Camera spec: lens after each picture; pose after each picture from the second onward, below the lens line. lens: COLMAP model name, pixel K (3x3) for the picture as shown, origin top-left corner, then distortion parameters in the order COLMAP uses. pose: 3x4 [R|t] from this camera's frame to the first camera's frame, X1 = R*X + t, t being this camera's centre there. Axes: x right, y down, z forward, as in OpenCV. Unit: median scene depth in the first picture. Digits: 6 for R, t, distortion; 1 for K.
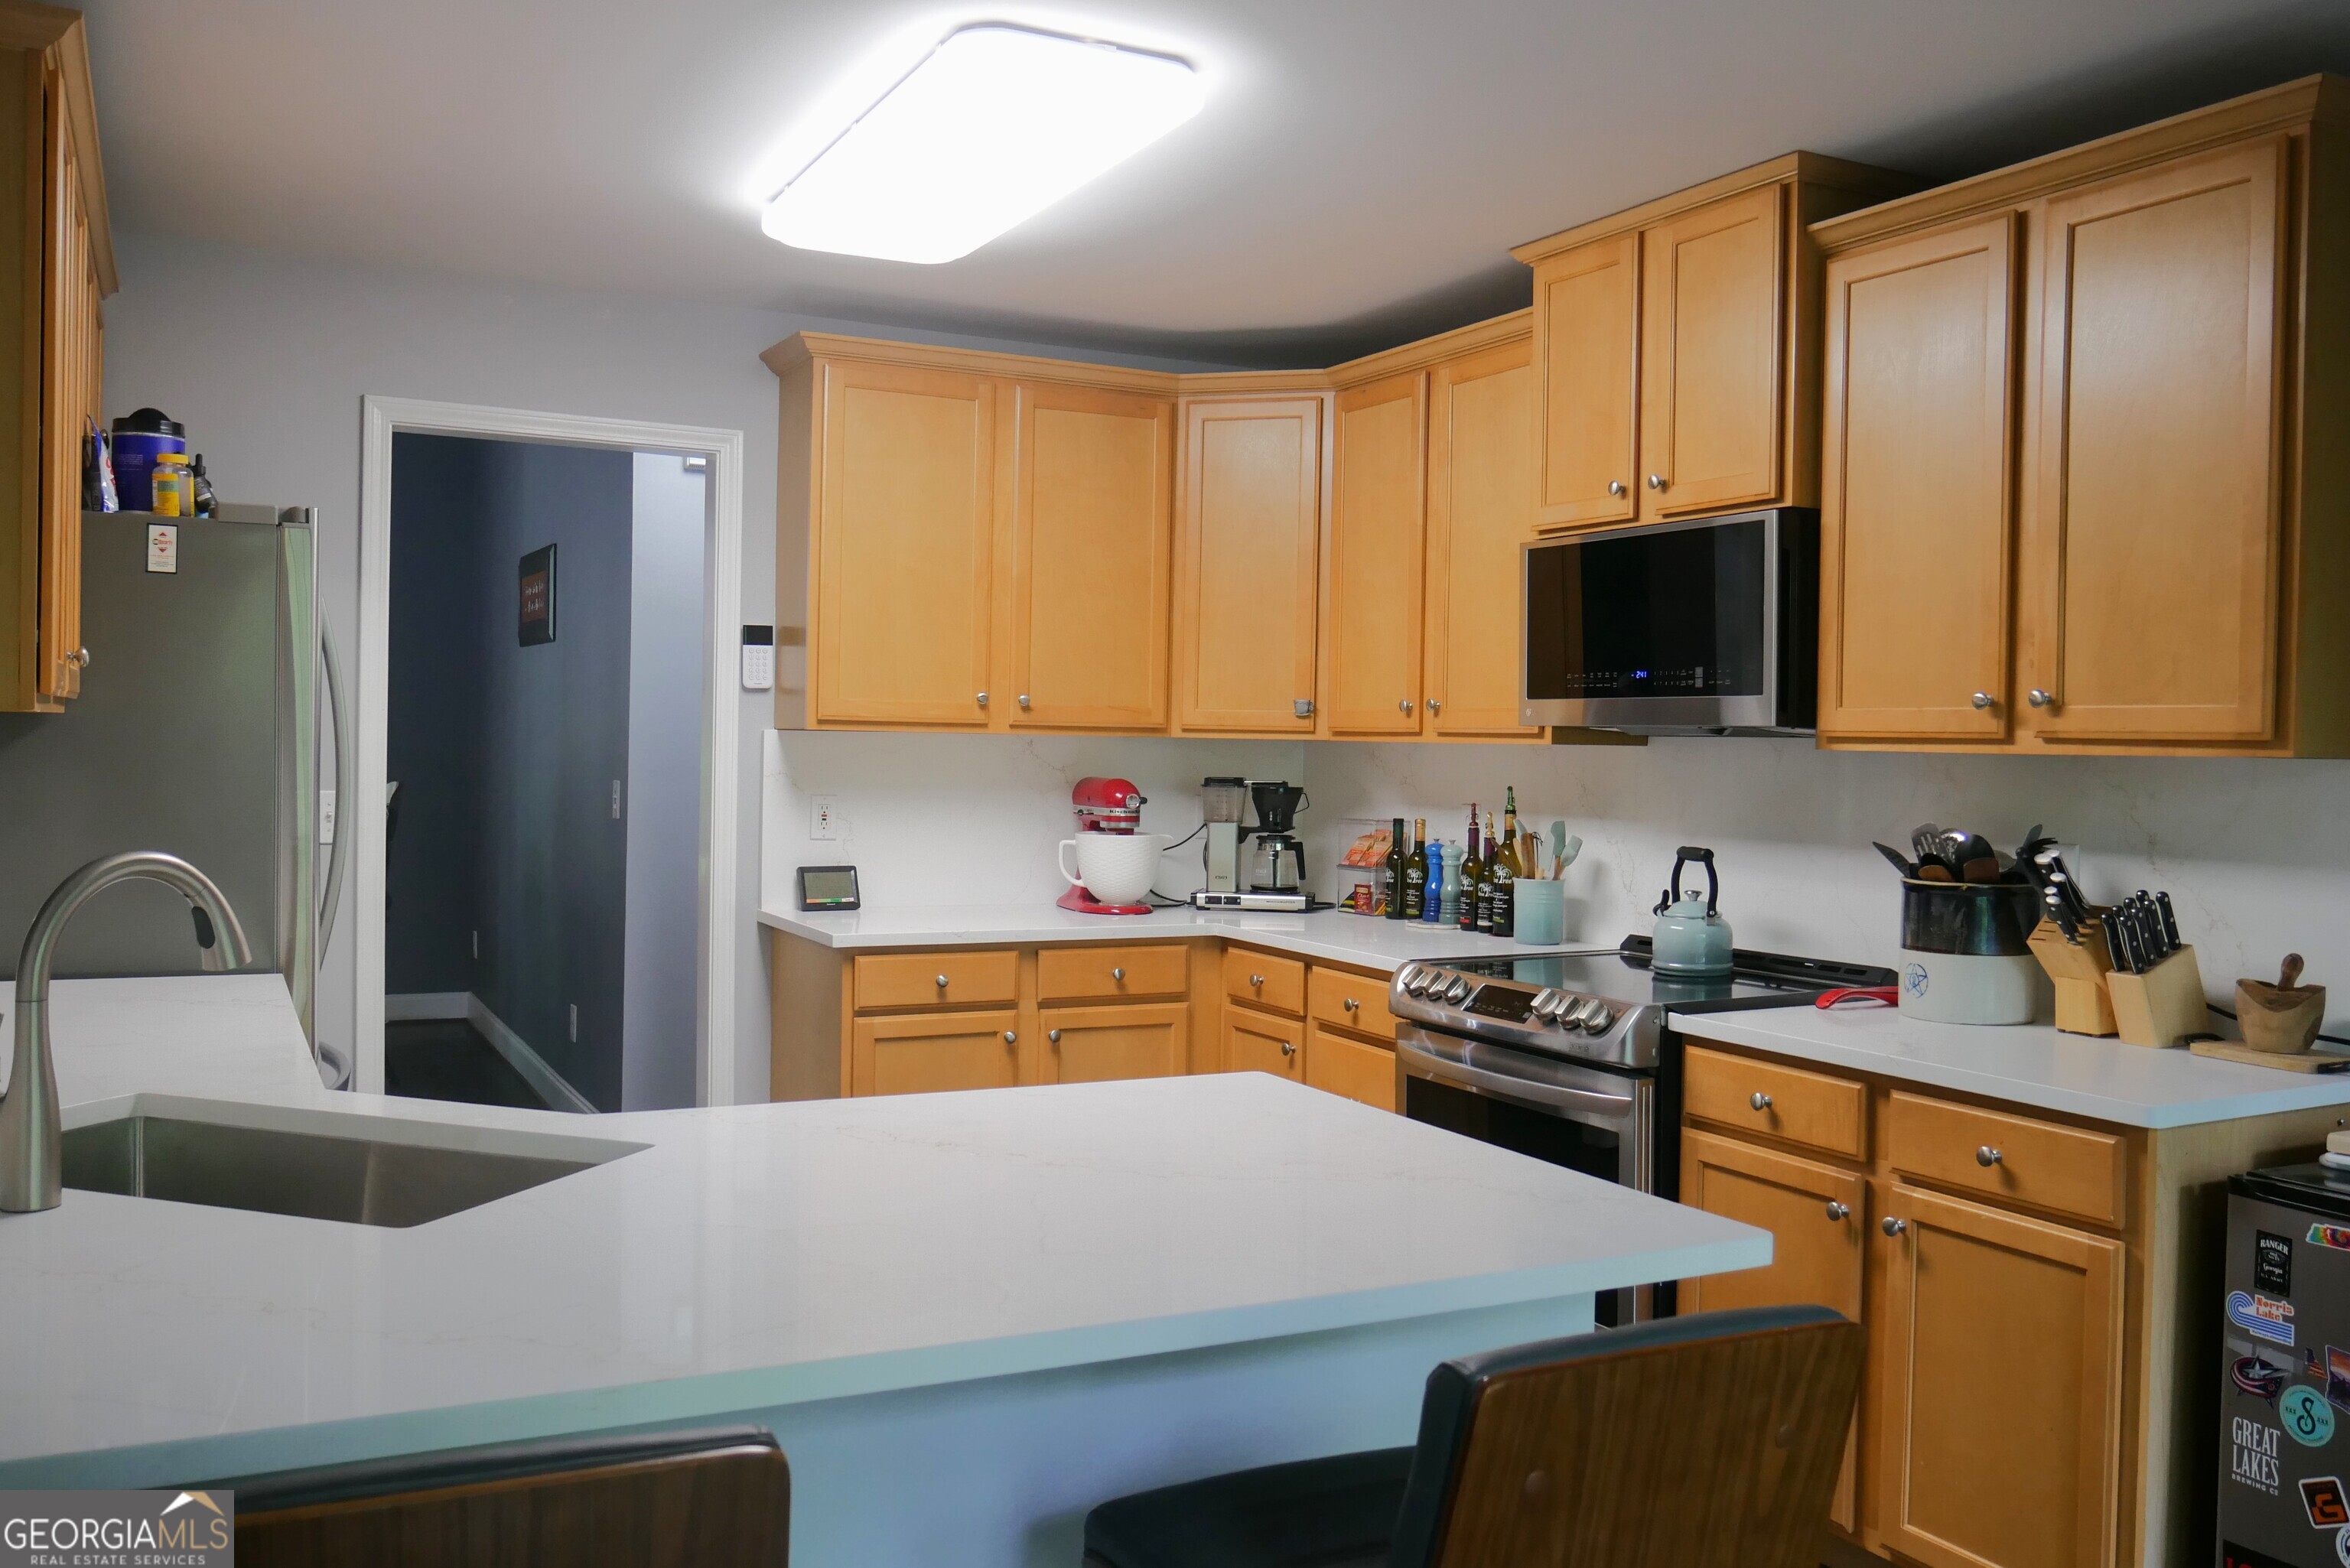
lens RADIAL K [[1970.9, 0, 1171.6], [0, 1970.9, 780.4], [0, 0, 1]] dist [-0.037432, 0.018667]
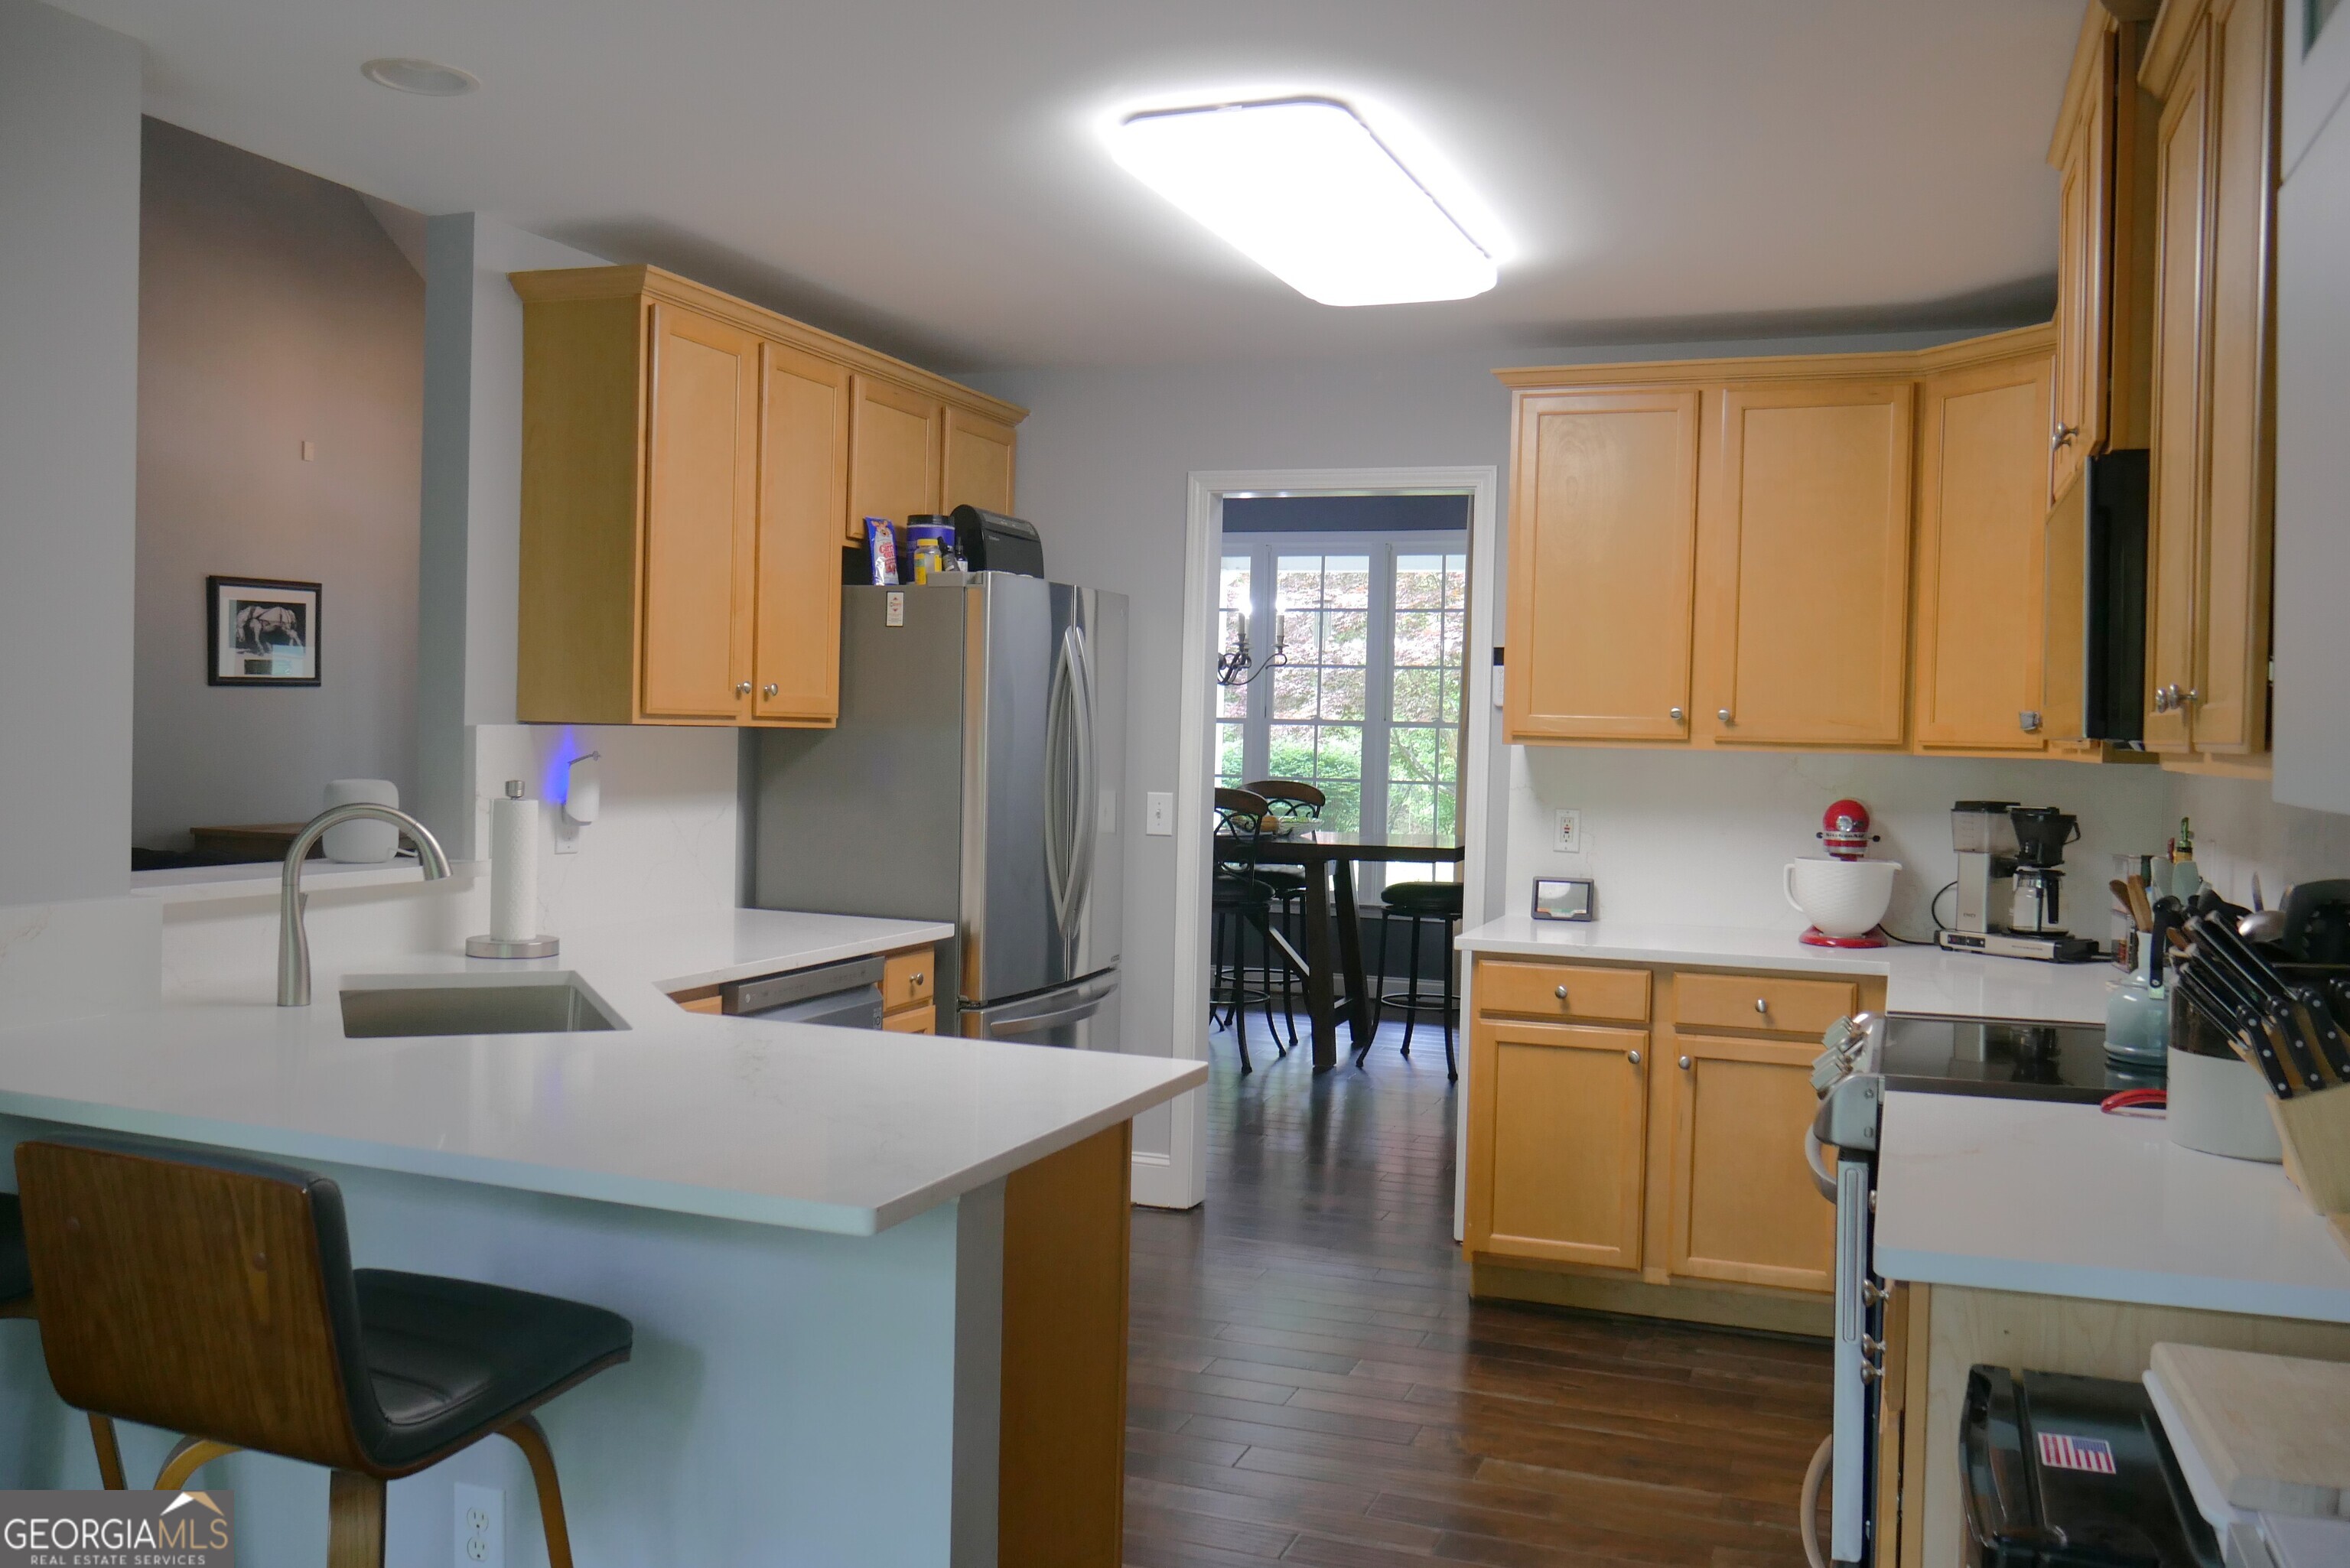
lens RADIAL K [[1970.9, 0, 1174.6], [0, 1970.9, 773.6], [0, 0, 1]] dist [-0.037432, 0.018667]
pose [[0.654336, 0.012699, -0.756097, 0.479416], [-0.025743, 0.999654, -0.005489, 0.000198], [0.755765, 0.023056, 0.654436, 0.170665]]
